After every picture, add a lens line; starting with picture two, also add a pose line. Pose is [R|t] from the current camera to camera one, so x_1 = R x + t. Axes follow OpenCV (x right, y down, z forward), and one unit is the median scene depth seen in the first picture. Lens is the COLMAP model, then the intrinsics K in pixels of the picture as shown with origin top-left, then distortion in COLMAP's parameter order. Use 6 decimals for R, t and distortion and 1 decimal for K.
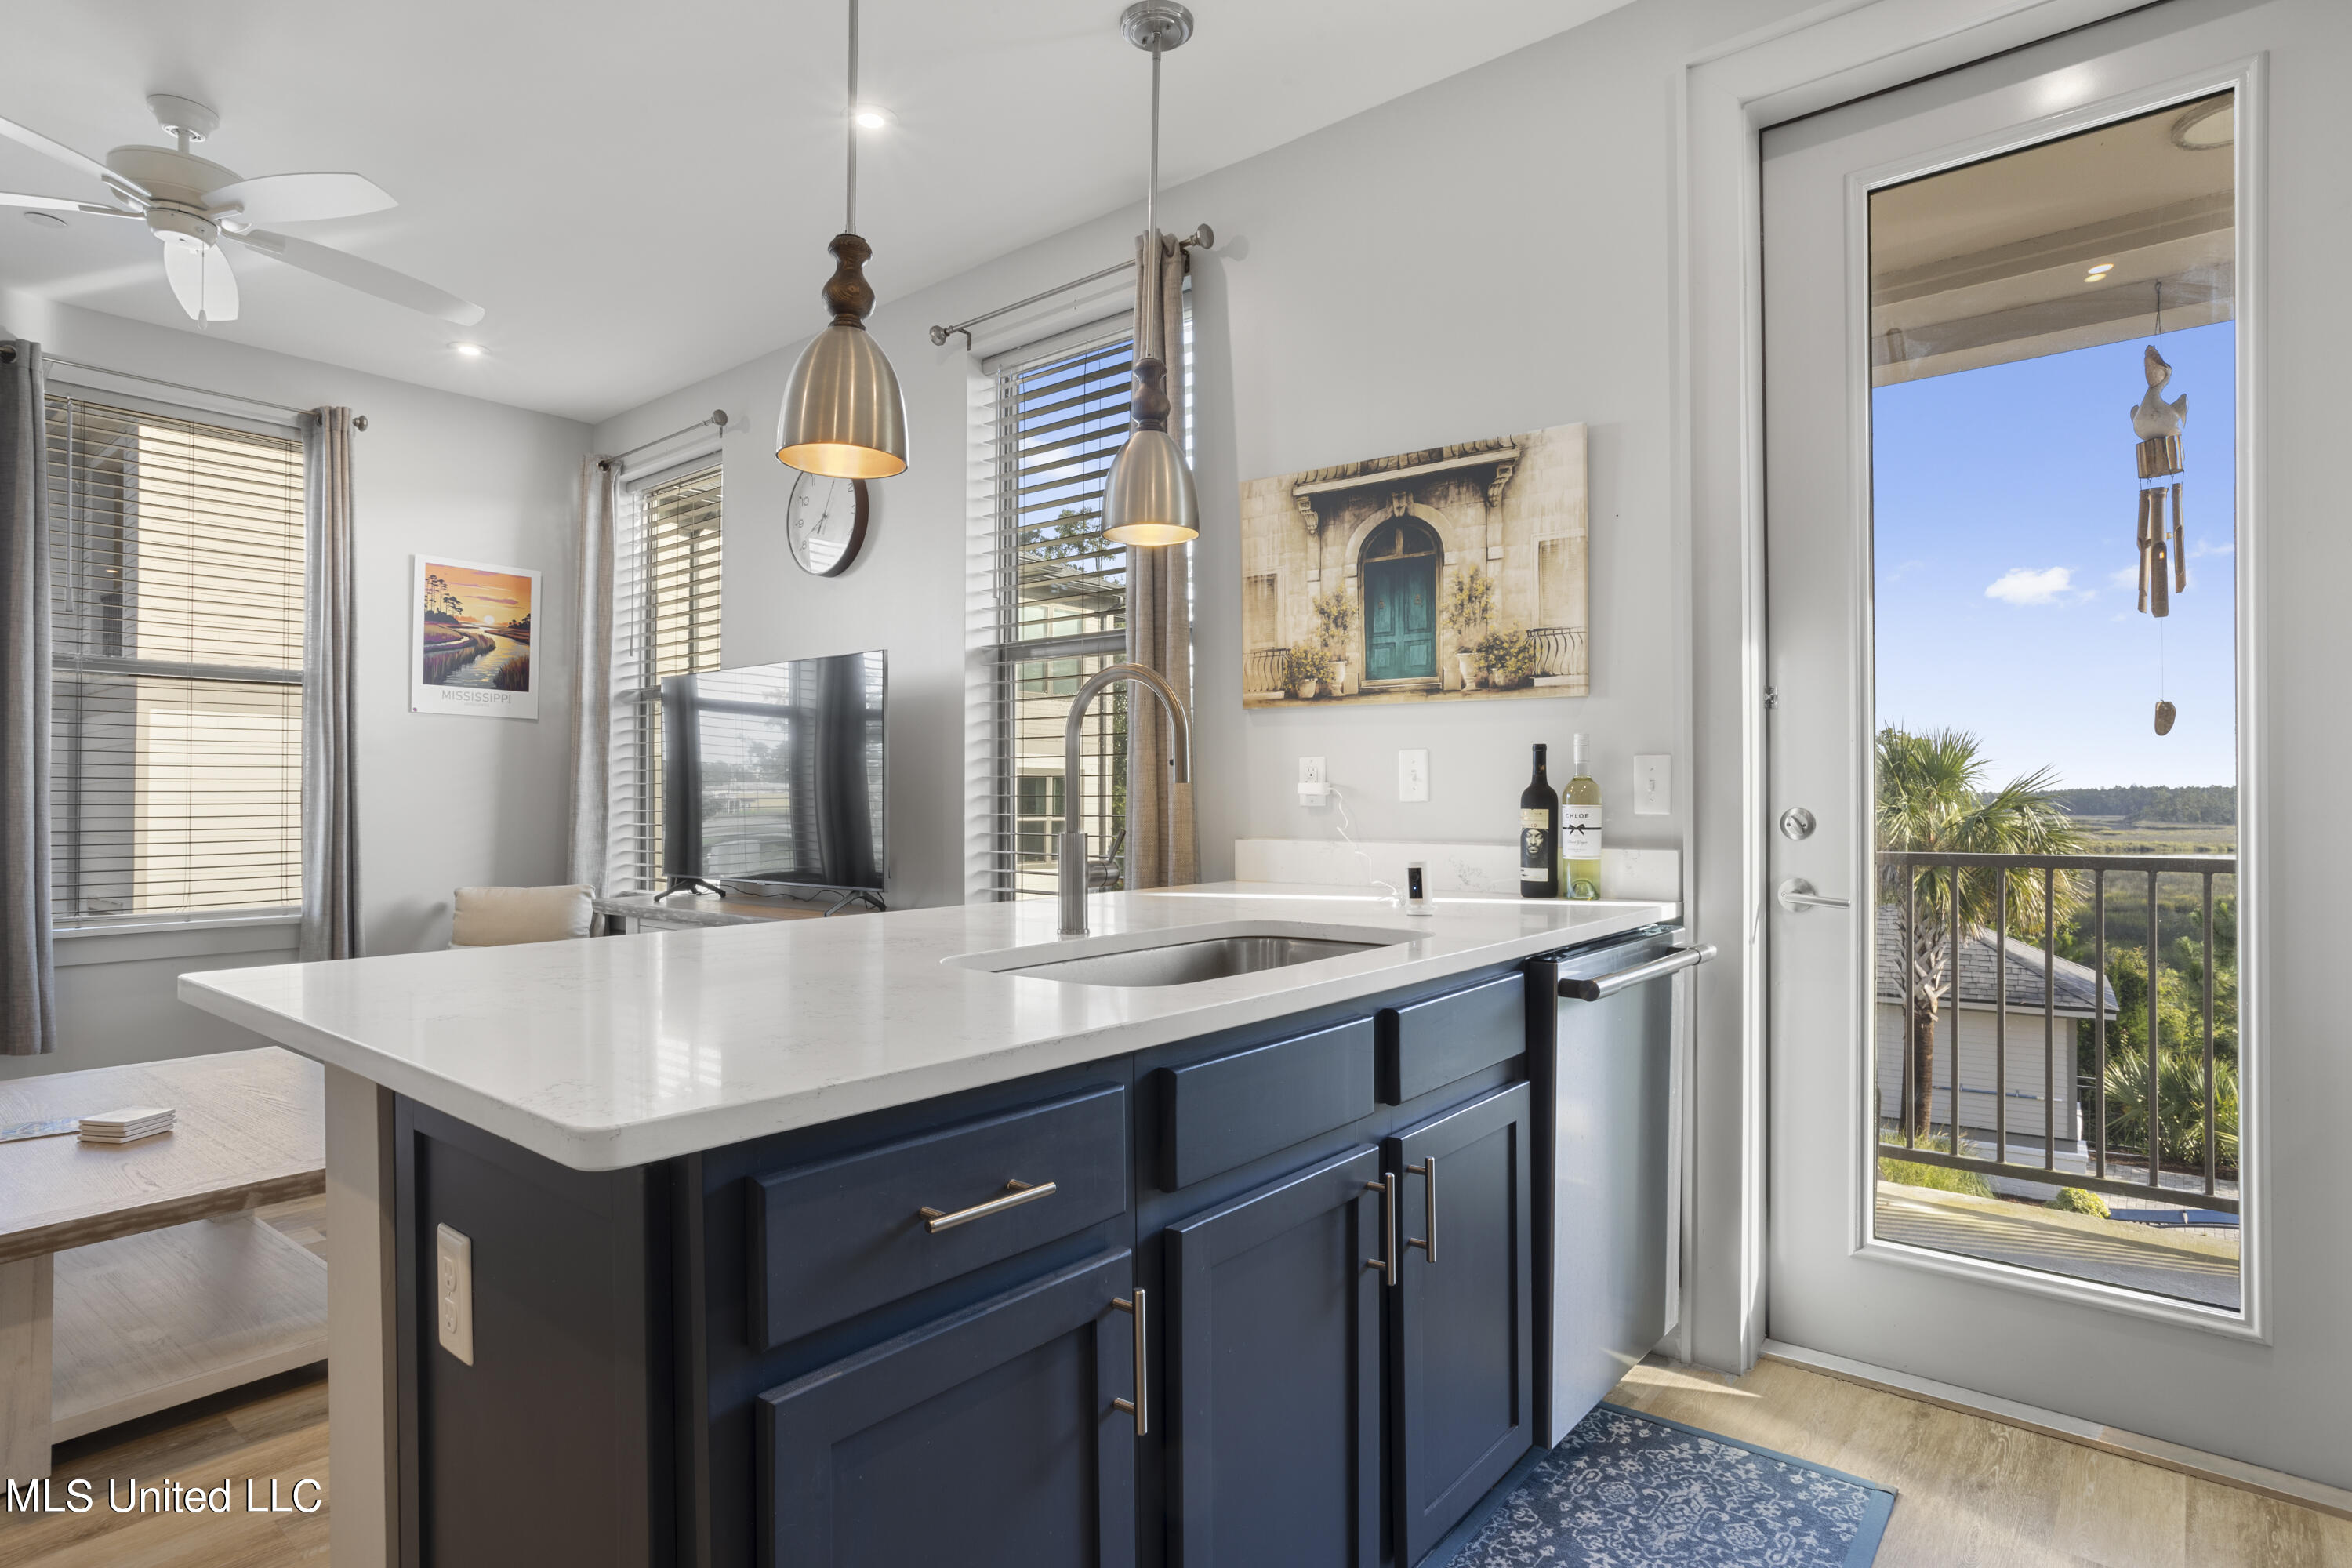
lens RADIAL K [[1225.3, 0, 1173.6], [0, 1225.3, 800.3], [0, 0, 1]] dist [-0.007296, 0.000288]
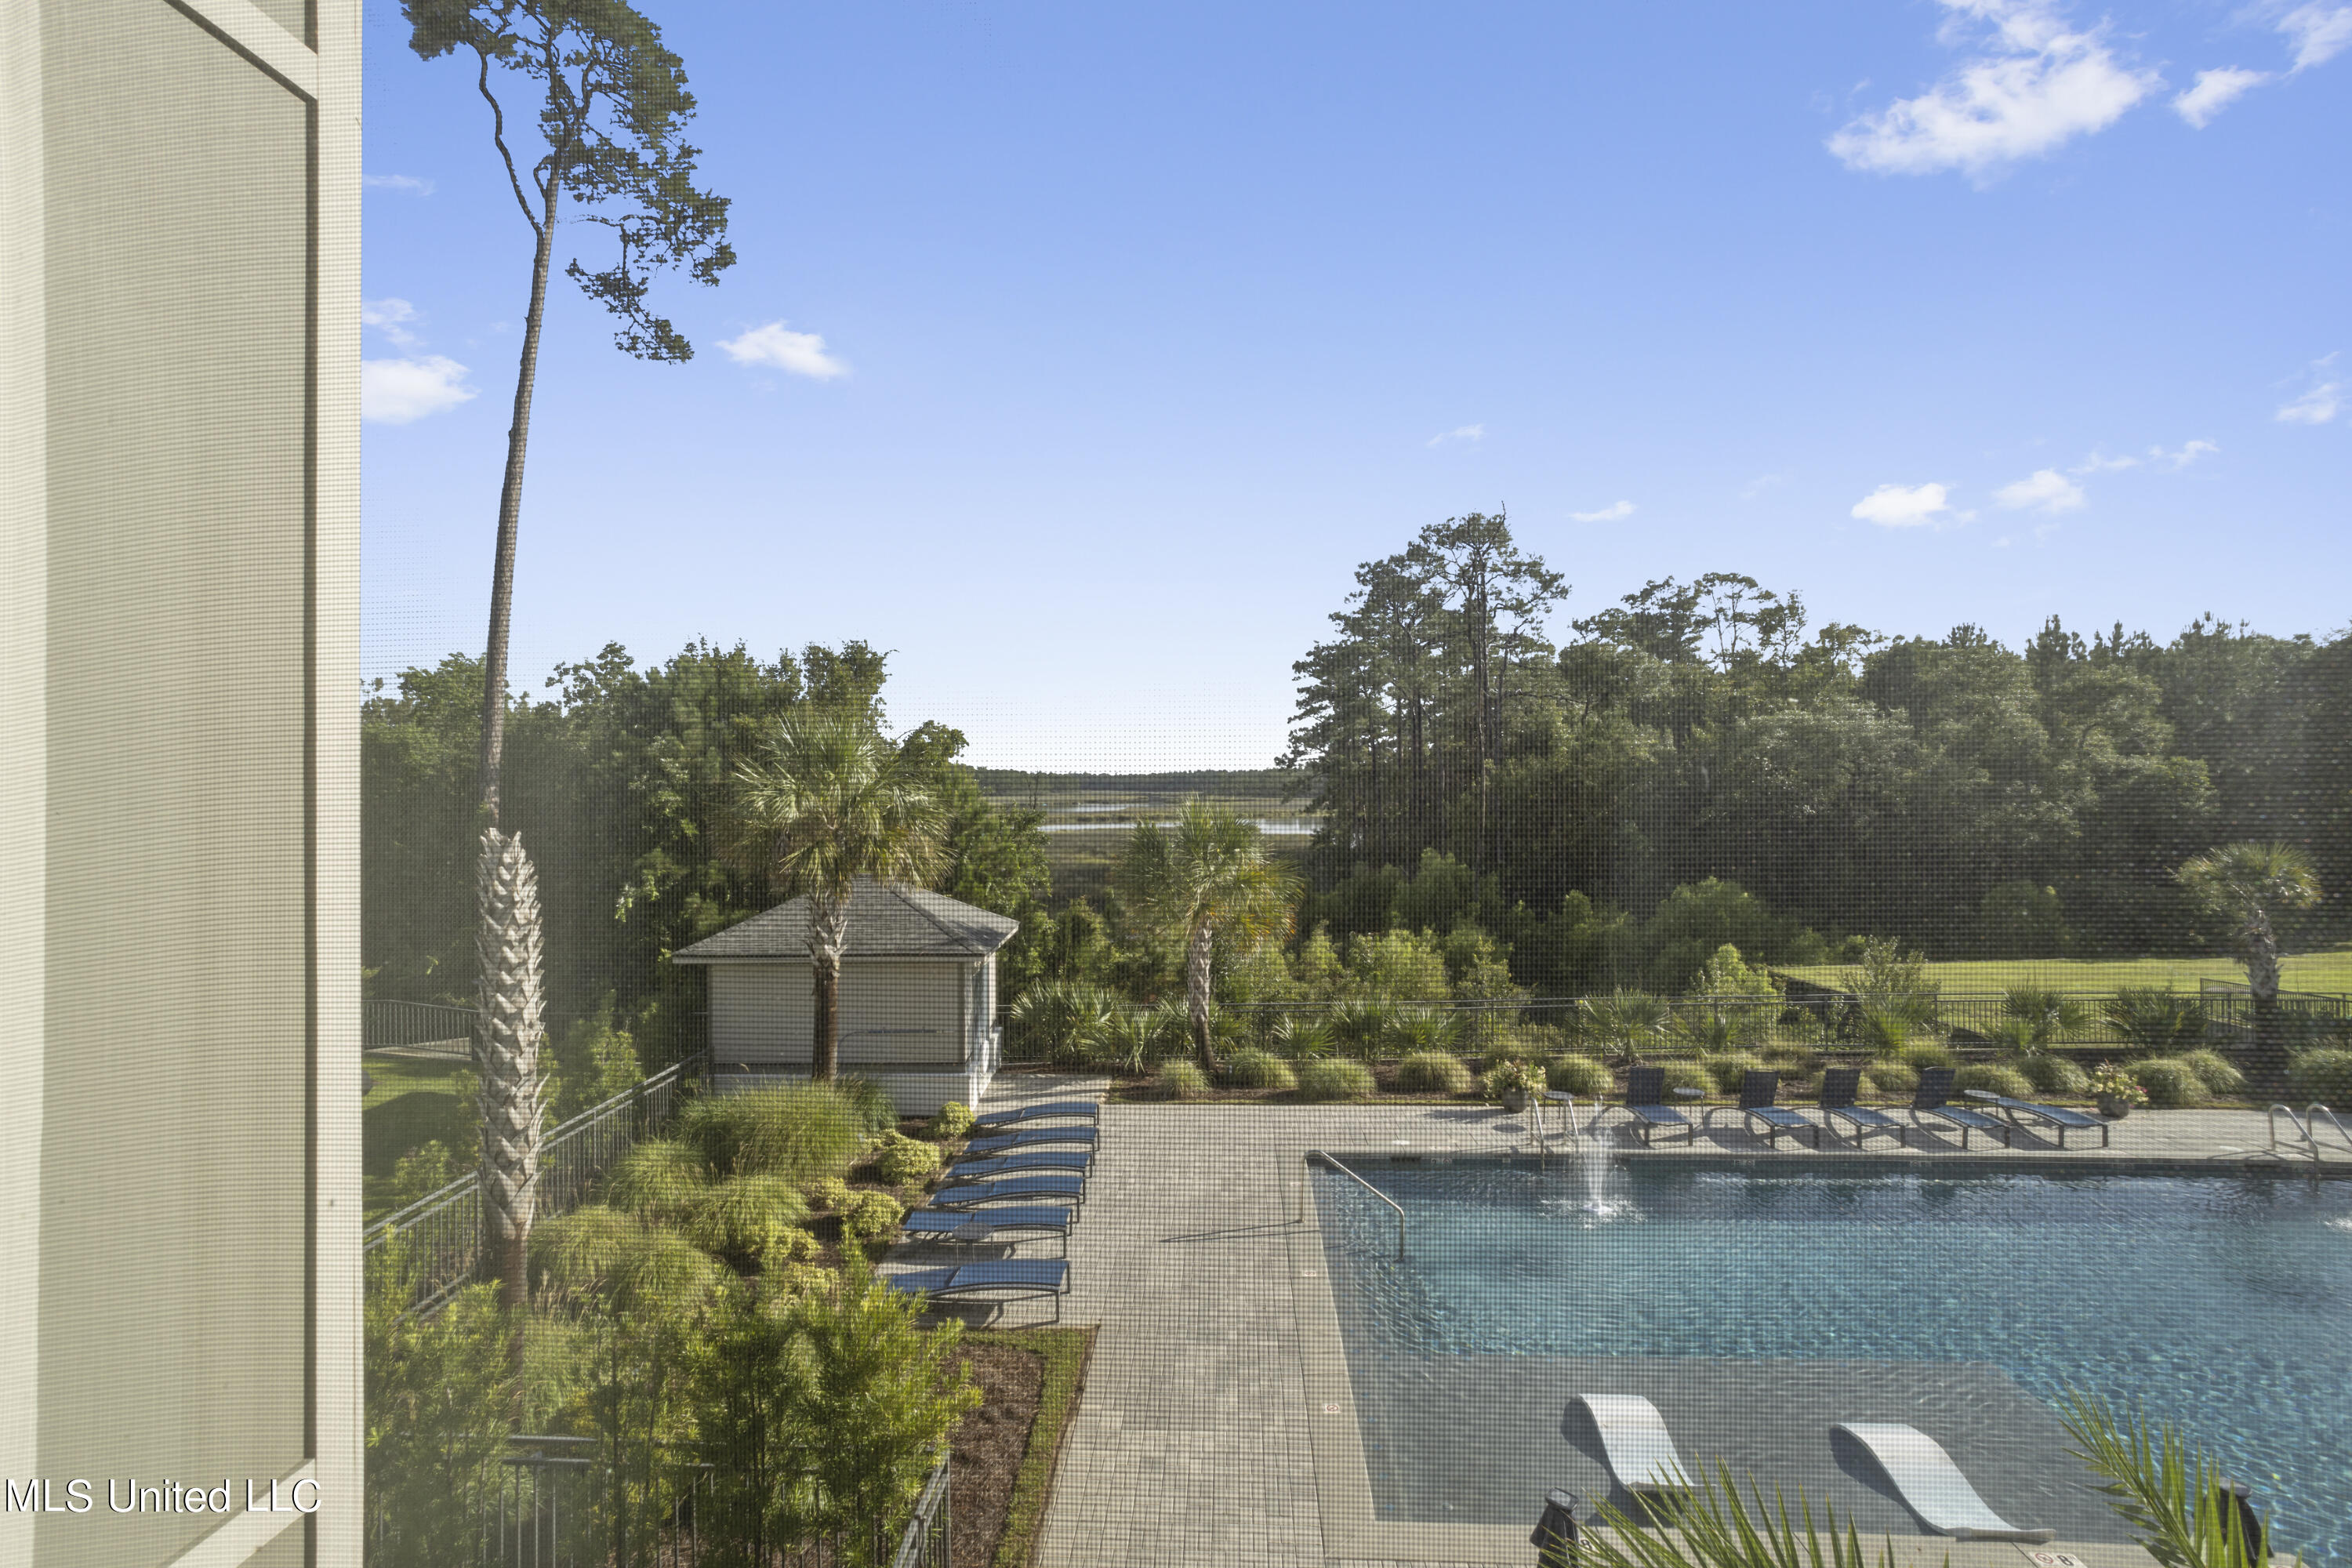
lens RADIAL K [[1132.1, 0, 1171.5], [0, 1132.1, 772.9], [0, 0, 1]] dist [-0.061652, 0.043328]
pose [[0.806972, -0.000221, 0.590590, 1.261109], [0.005258, 0.999963, -0.006811, -0.002072], [-0.590566, 0.008602, 0.806943, -0.131666]]
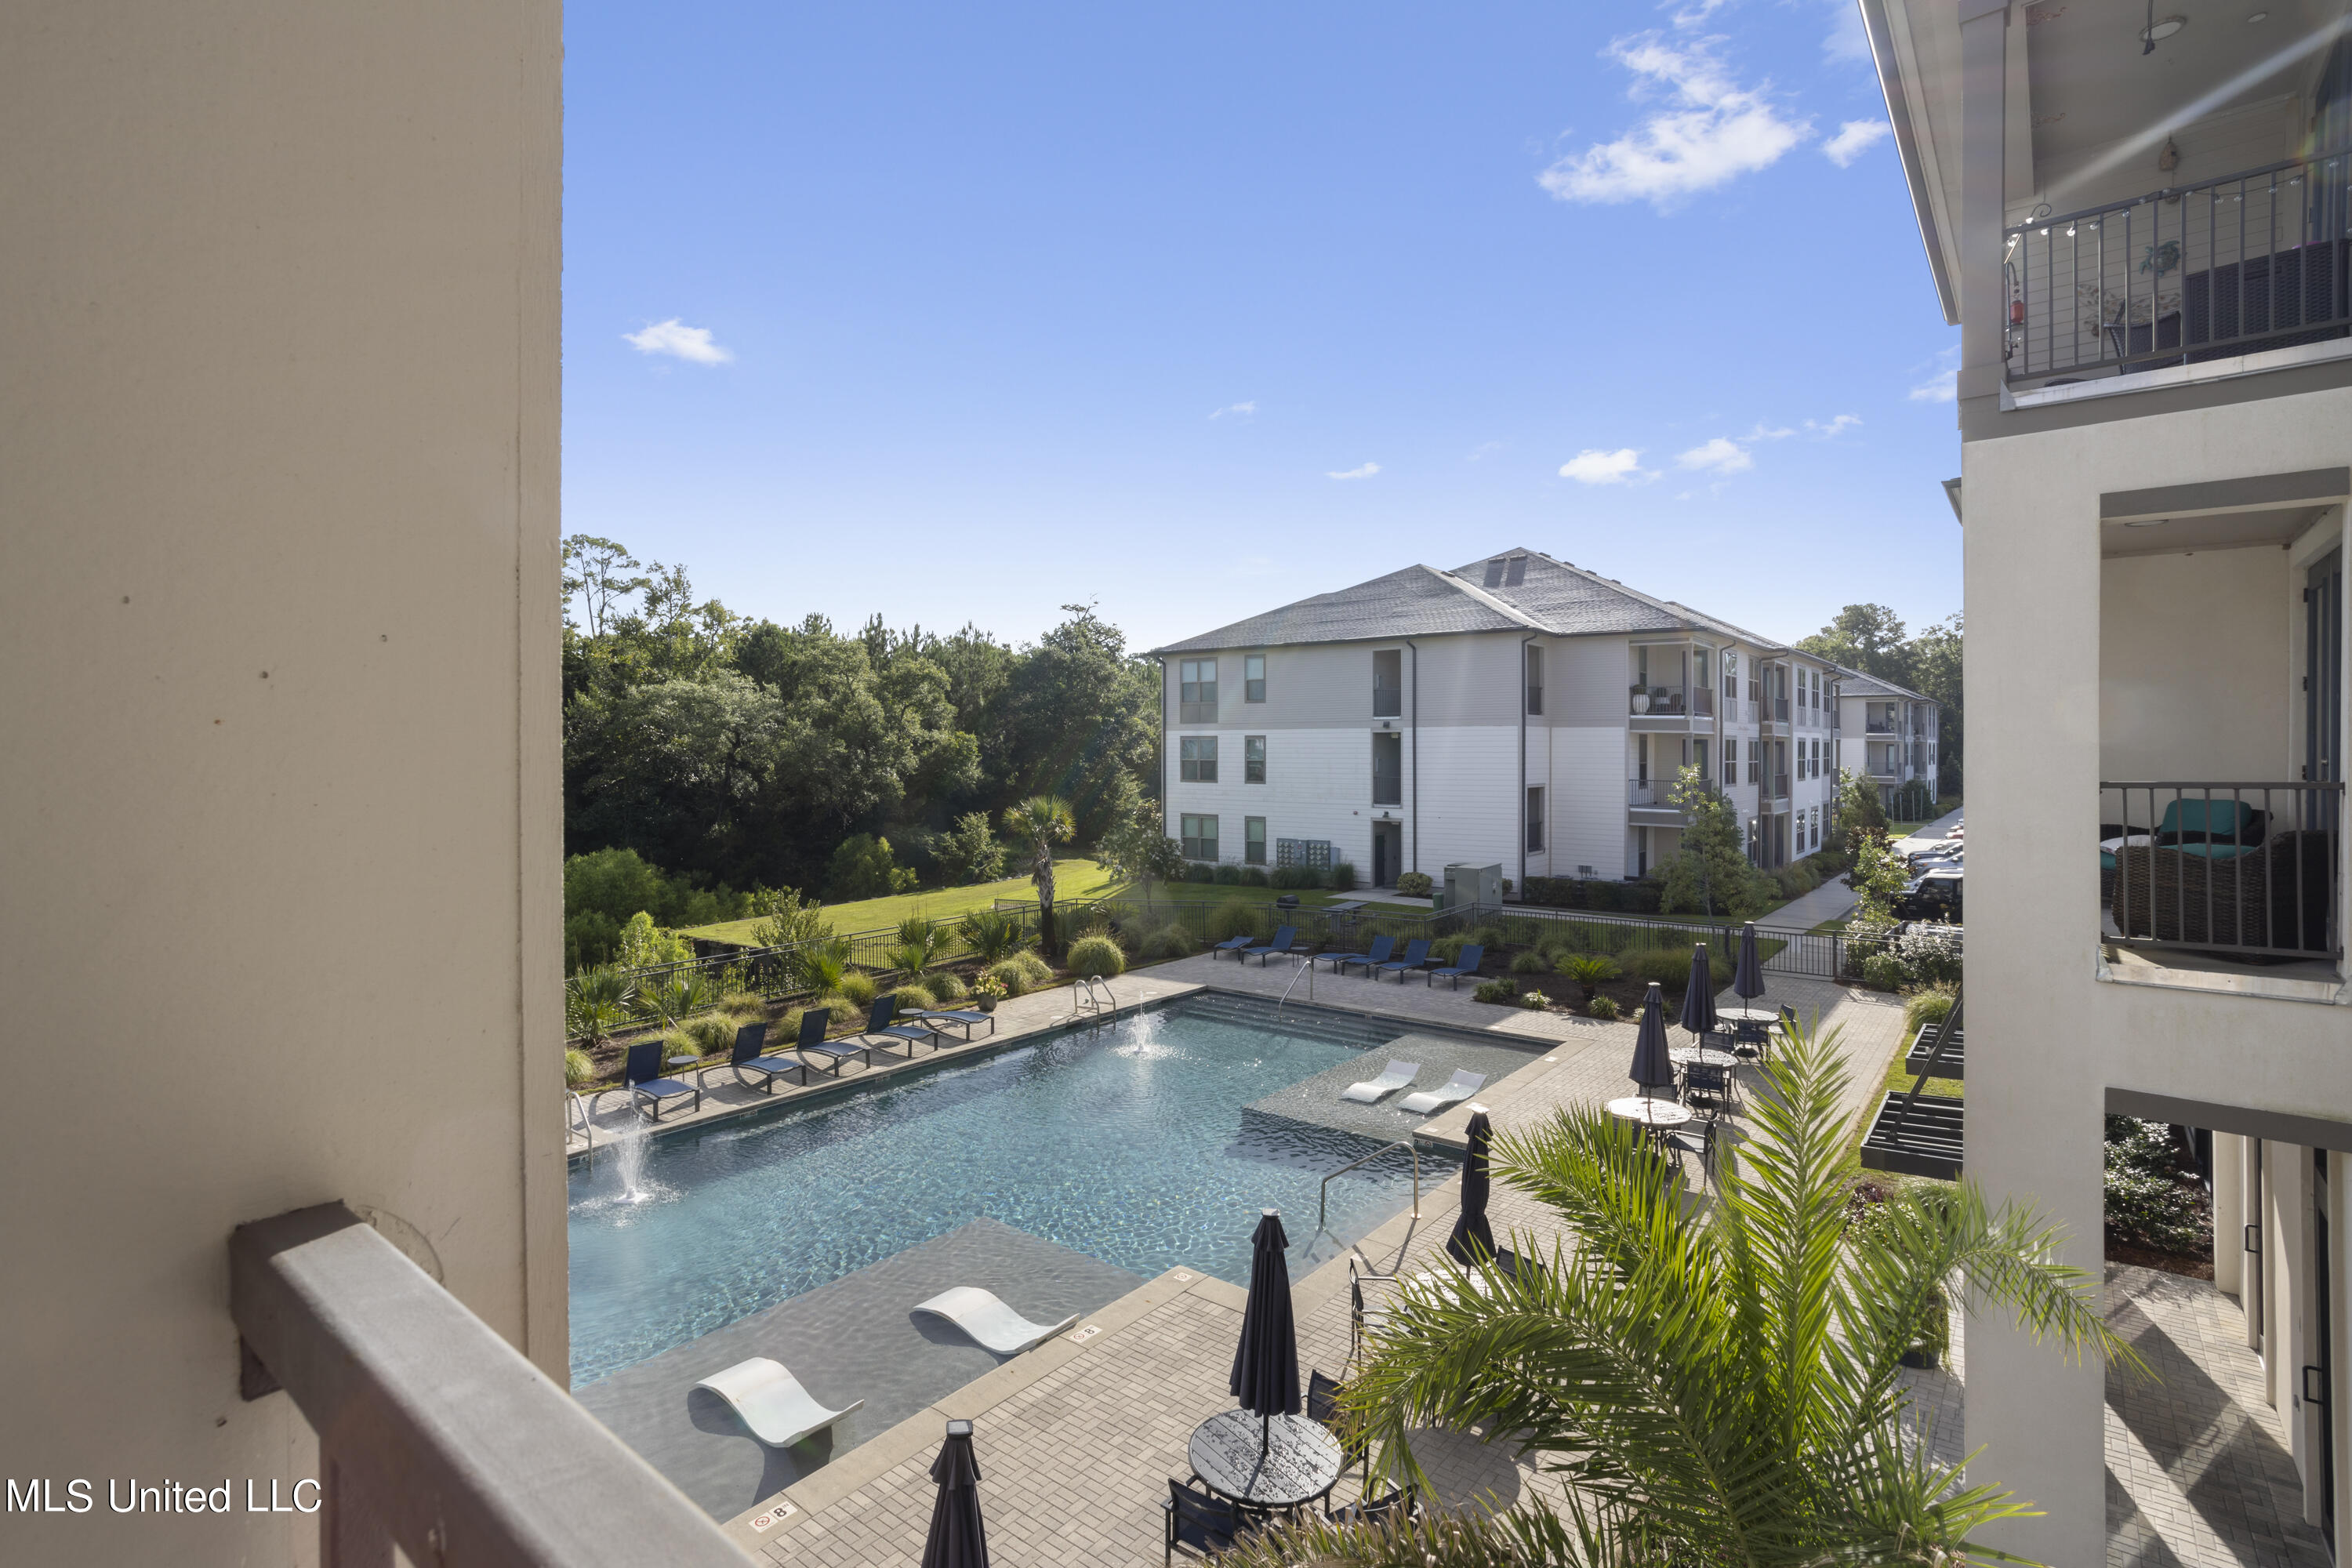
lens RADIAL K [[1142.7, 0, 1168.7], [0, 1142.7, 749.6], [0, 0, 1]] dist [-0.063381, 0.053874]
pose [[-0.012201, -0.003281, 0.999920, 0.956185], [-0.002470, 0.999992, 0.003251, -0.011722], [-0.999923, -0.002430, -0.012209, 0.485563]]
